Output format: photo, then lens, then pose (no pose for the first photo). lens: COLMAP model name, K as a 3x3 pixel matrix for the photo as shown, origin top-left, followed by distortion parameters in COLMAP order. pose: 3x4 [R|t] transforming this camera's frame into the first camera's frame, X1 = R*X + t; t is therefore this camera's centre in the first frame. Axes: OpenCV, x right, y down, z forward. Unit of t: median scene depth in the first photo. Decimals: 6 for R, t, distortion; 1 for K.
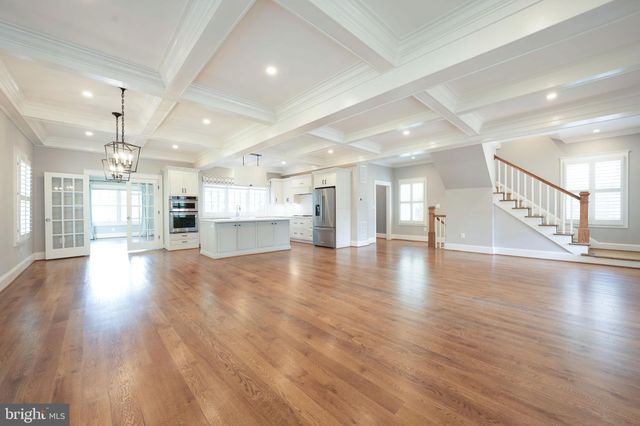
lens RADIAL K [[249.3, 0, 317.9], [0, 249.3, 211.8], [0, 0, 1]] dist [-0.003651, -0.000080]
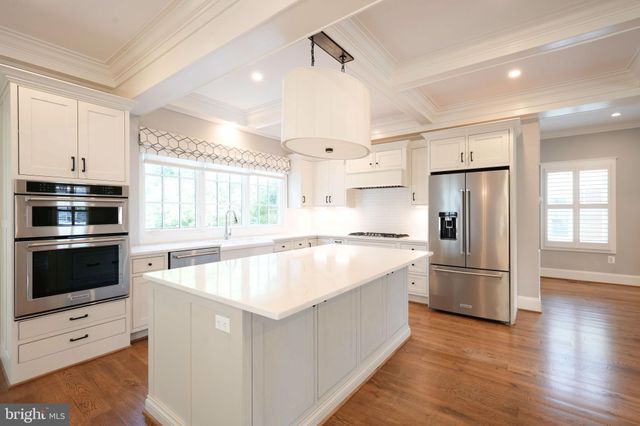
lens RADIAL K [[291.4, 0, 319.9], [0, 291.4, 212.2], [0, 0, 1]] dist [-0.002656, -0.000412]
pose [[0.983929, 0.002520, 0.178541, -0.301697], [-0.001471, 0.999981, -0.006009, -0.025192], [-0.178553, 0.005650, 0.983914, 0.580249]]
